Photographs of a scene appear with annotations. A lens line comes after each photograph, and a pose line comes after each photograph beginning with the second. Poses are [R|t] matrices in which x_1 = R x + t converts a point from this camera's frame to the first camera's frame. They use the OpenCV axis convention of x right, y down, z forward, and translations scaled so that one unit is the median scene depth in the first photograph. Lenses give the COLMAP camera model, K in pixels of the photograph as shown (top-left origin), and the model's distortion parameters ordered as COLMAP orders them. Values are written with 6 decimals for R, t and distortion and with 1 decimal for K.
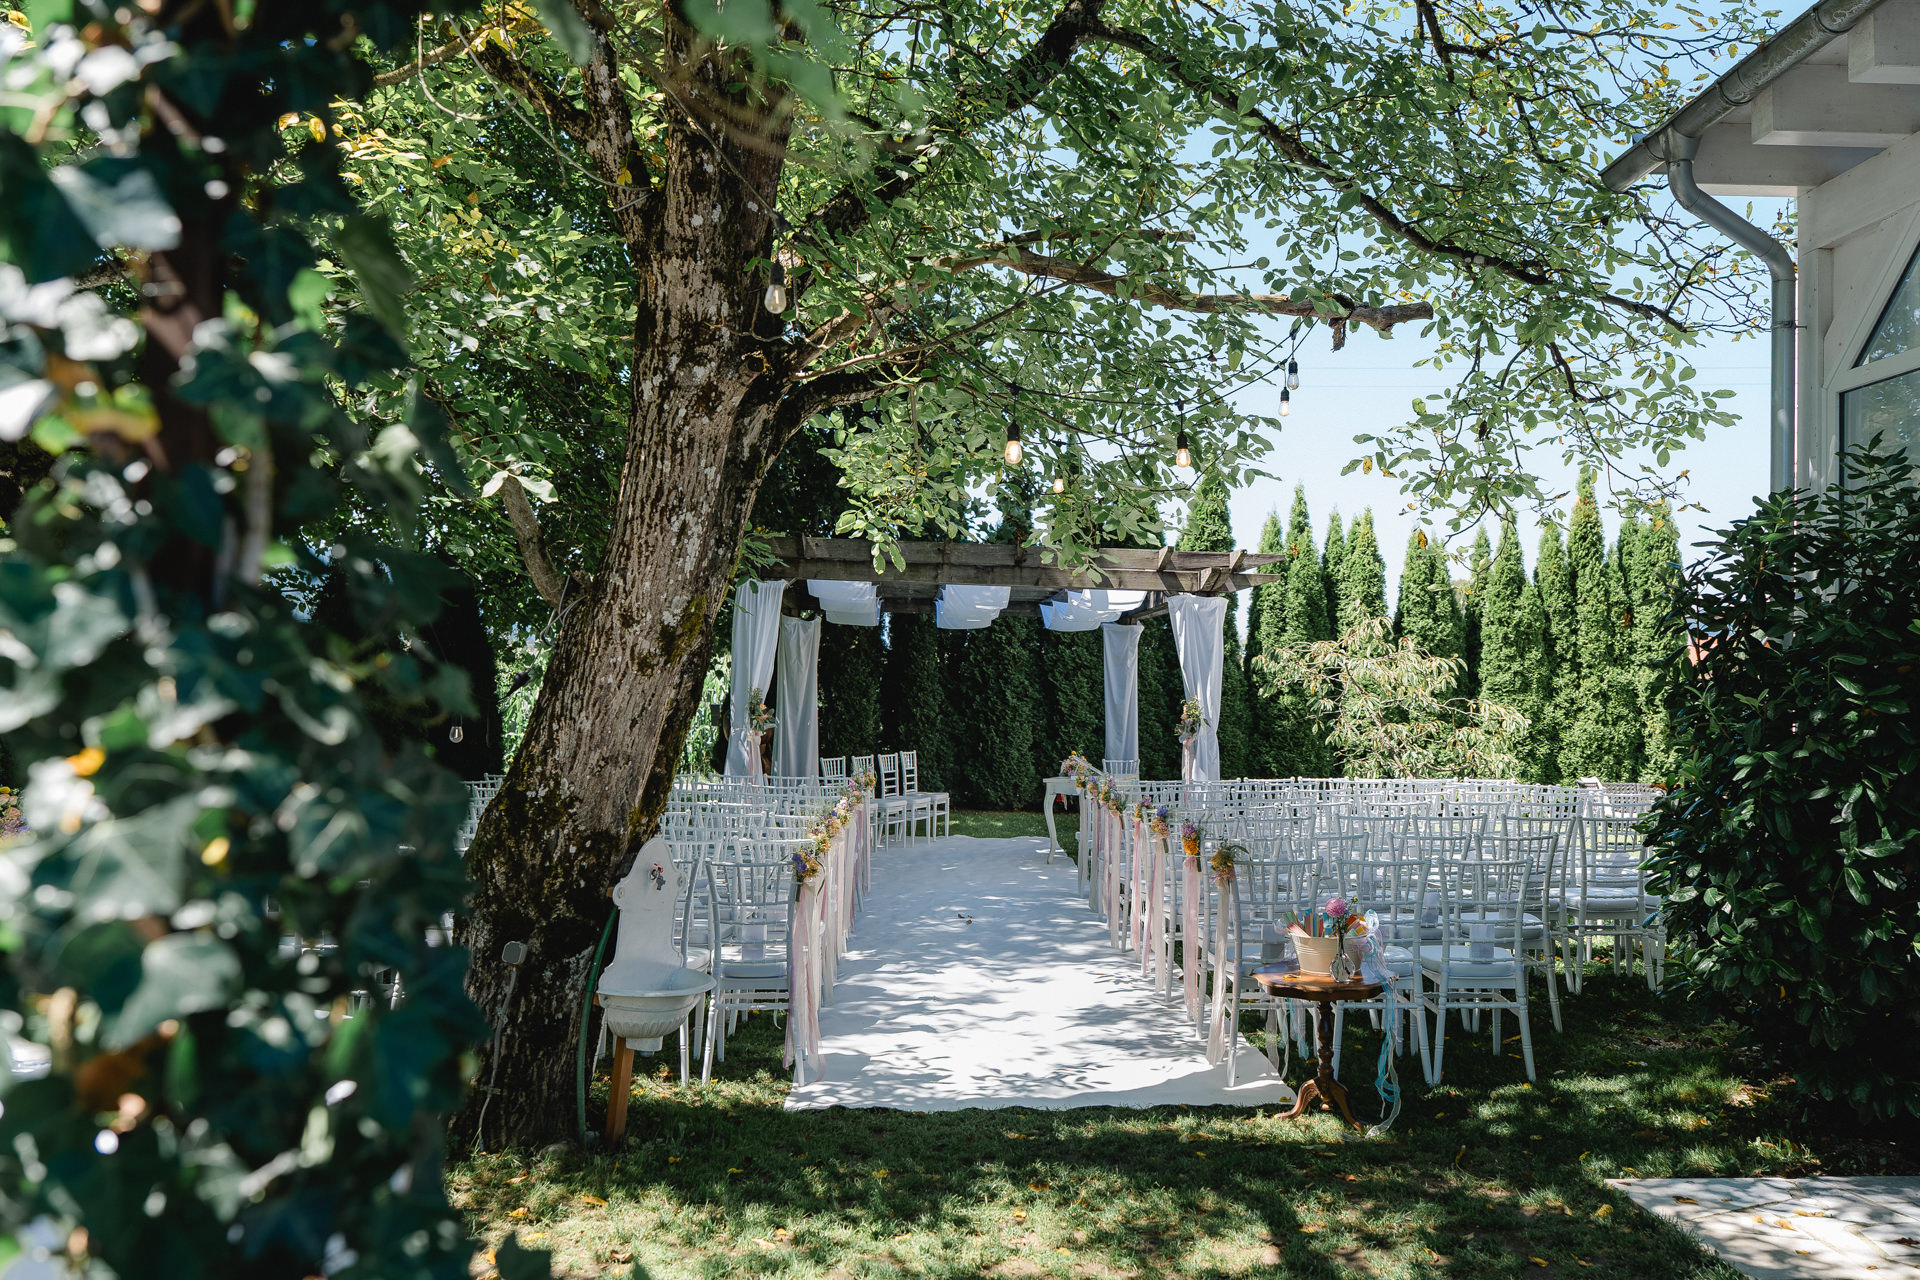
lens RADIAL K [[1546.9, 0, 960.4], [0, 1546.9, 655.2], [0, 0, 1]] dist [-0.017586, 0.003044]
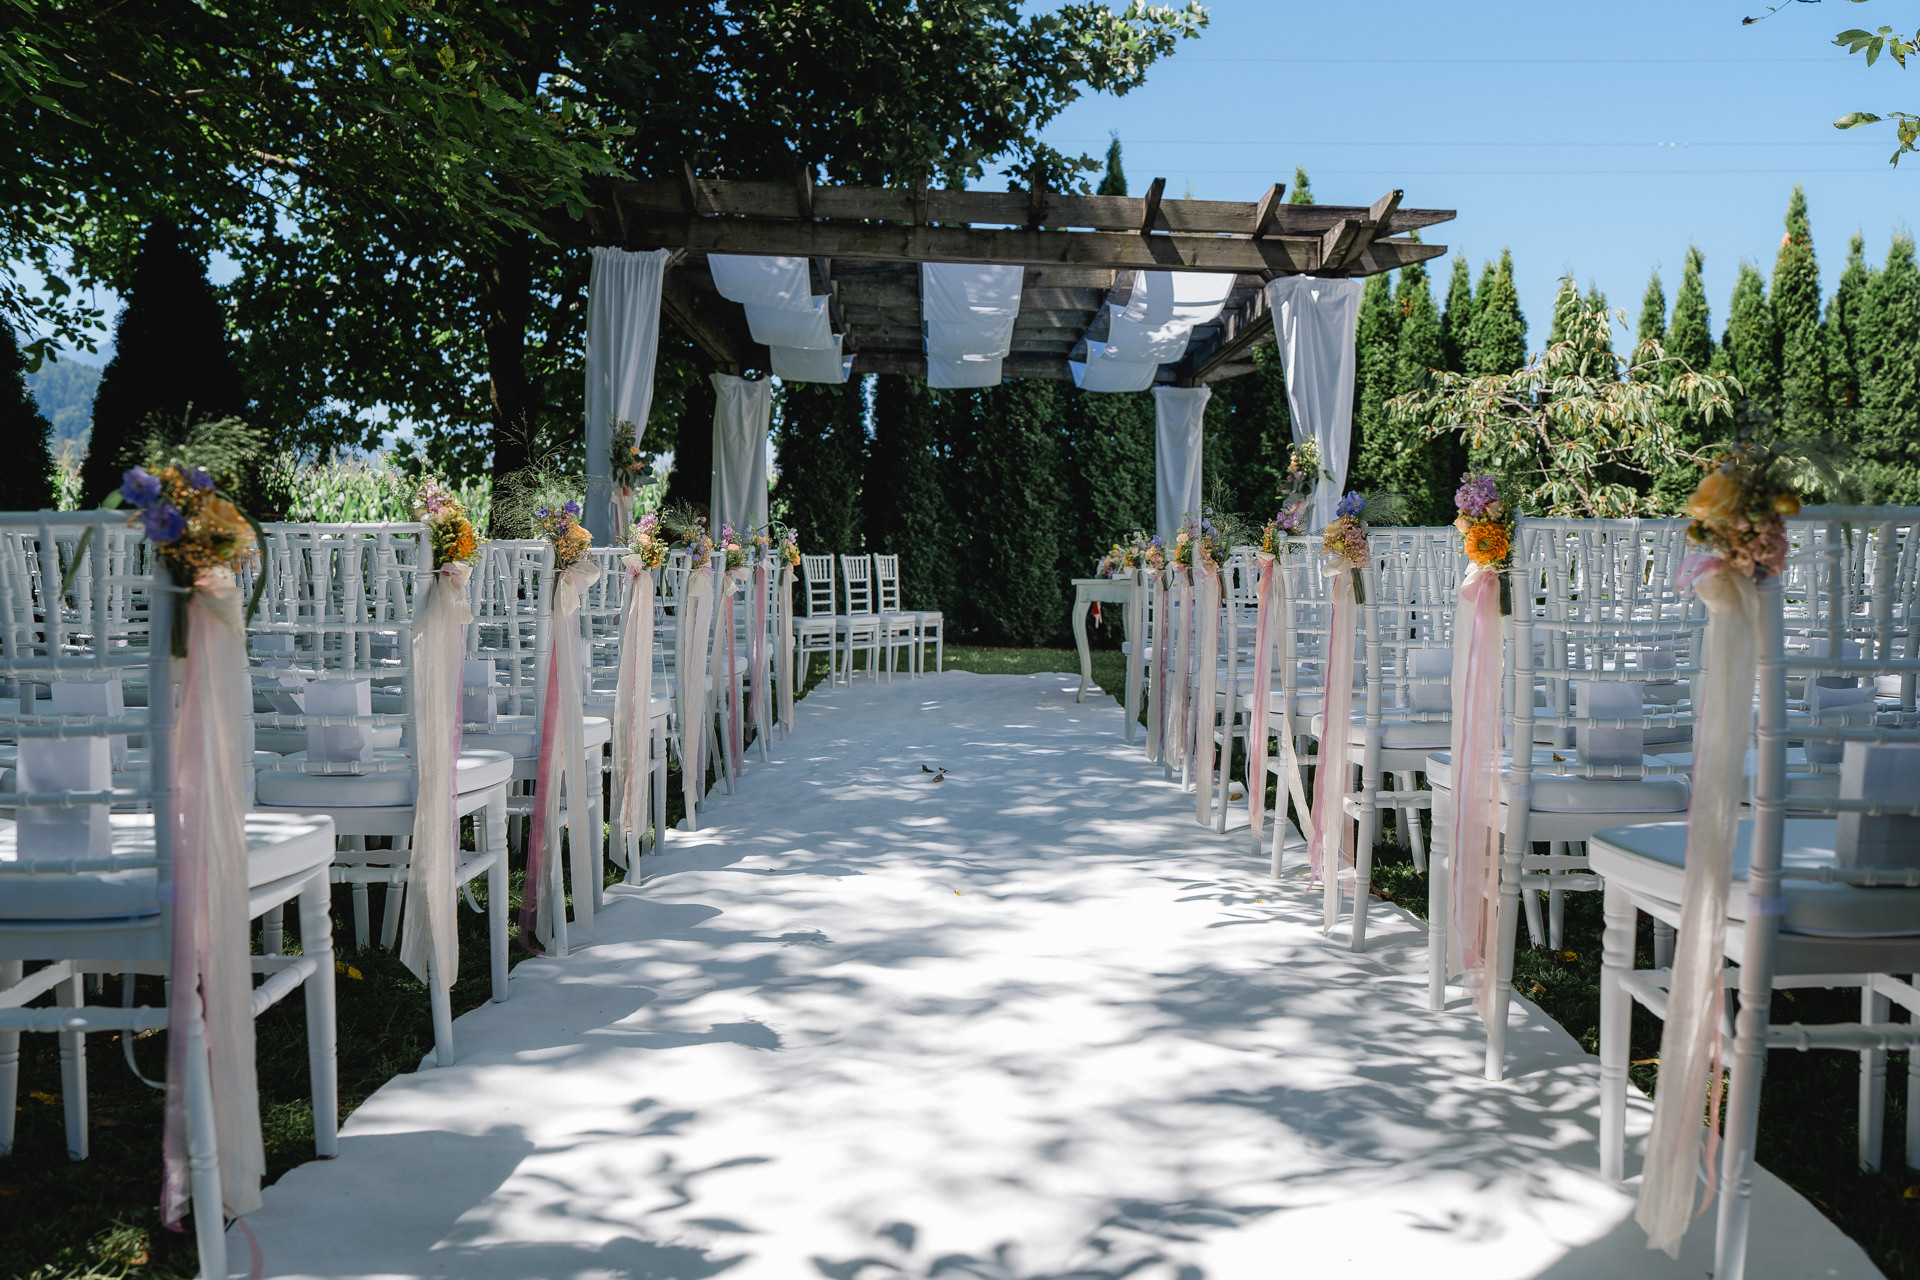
lens RADIAL K [[1546.9, 0, 962.6], [0, 1546.9, 623.3], [0, 0, 1]] dist [-0.017586, 0.003044]
pose [[0.999819, 0.003367, -0.018744, 0.016059], [-0.002274, 0.998313, 0.058010, 0.053184], [0.018907, -0.057957, 0.998140, 0.282287]]
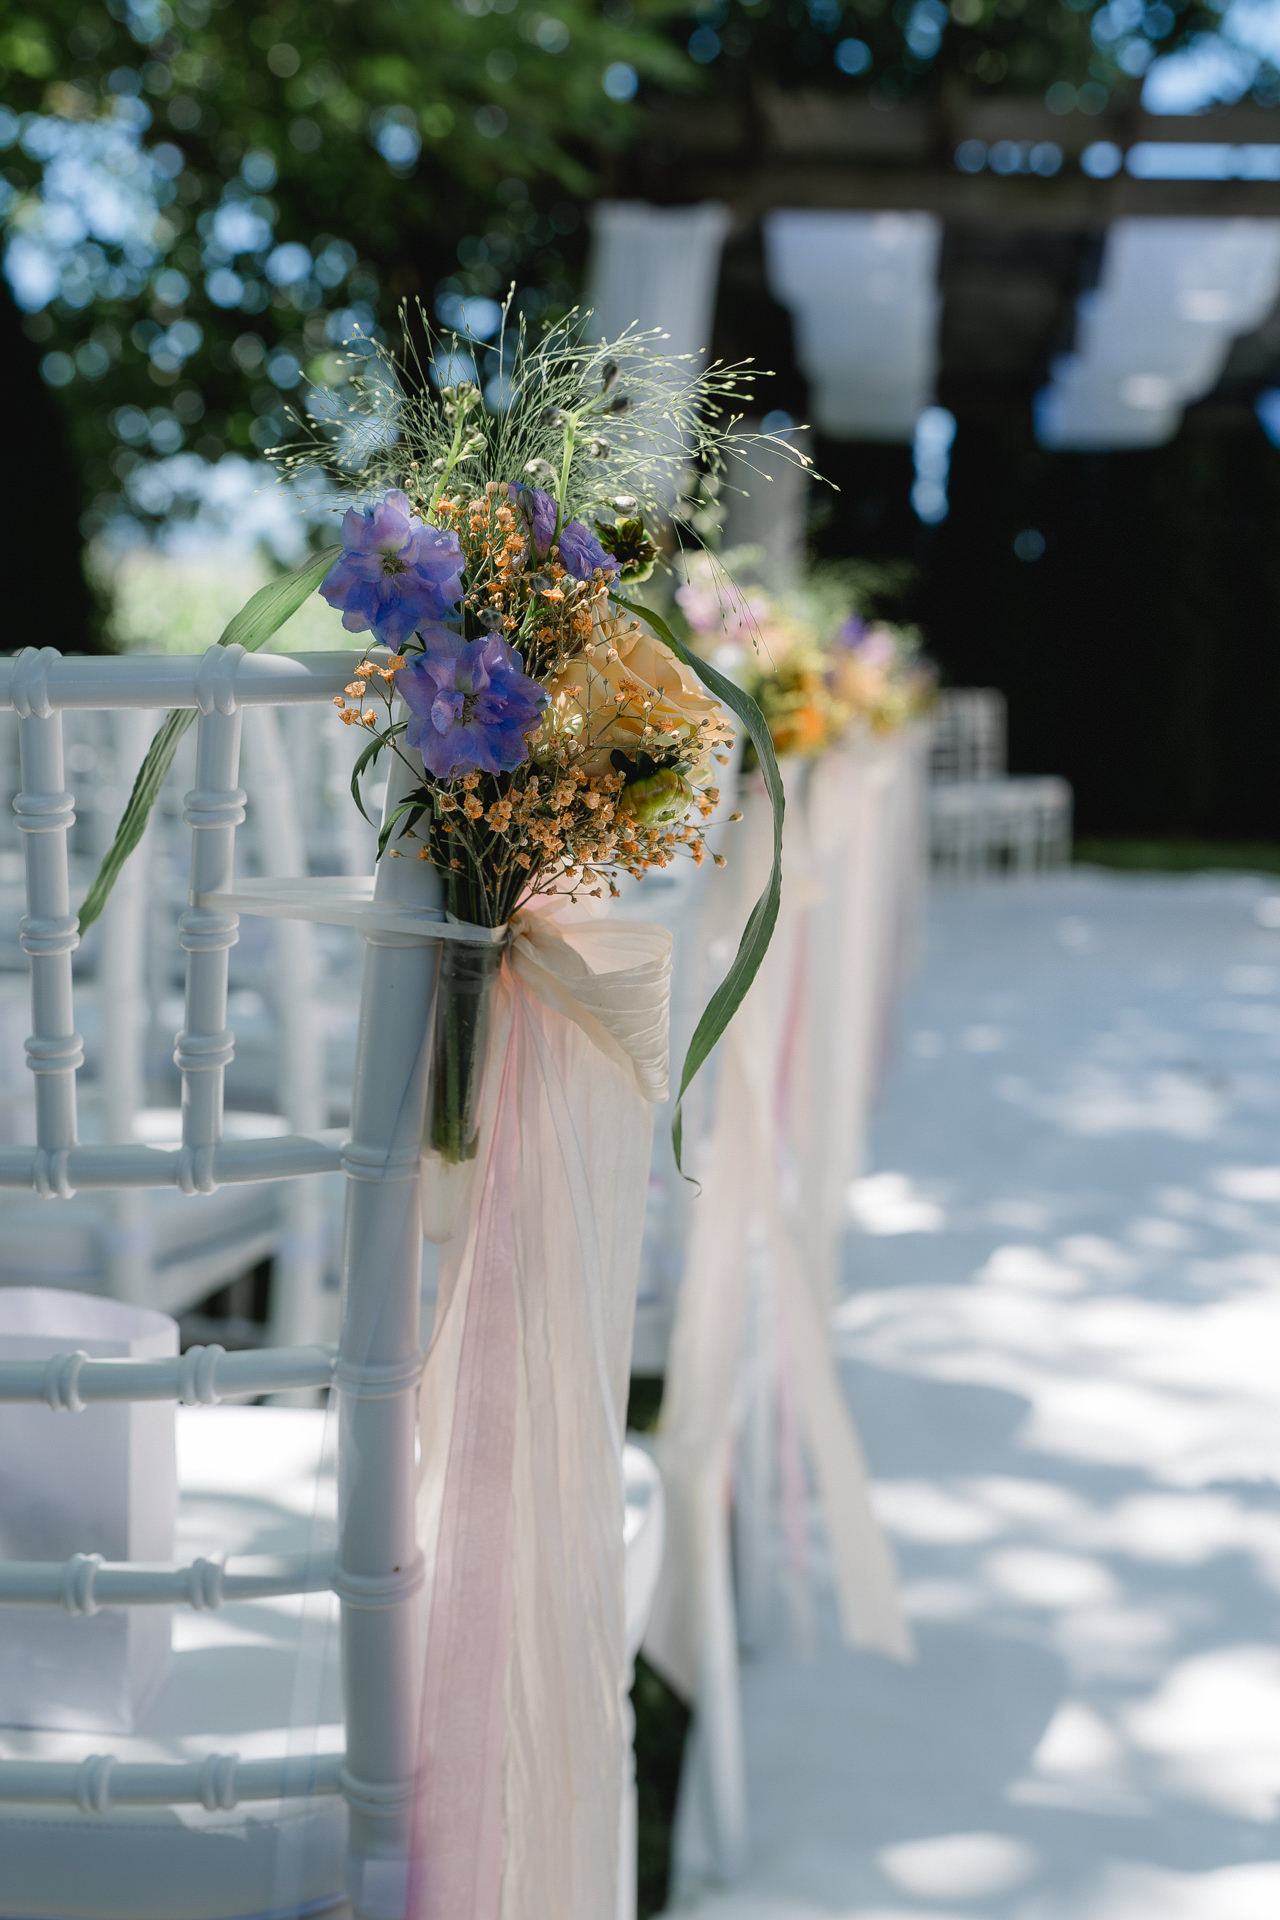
lens RADIAL K [[2090.0, 0, 639.4], [0, 2090.0, 961.4], [0, 0, 1]] dist [-0.001583, 0.000000]
pose [[0.986267, 0.031027, -0.162218, -0.030251], [-0.007622, 0.989699, 0.142958, 0.051759], [0.164983, -0.139758, 0.976344, 0.347970]]
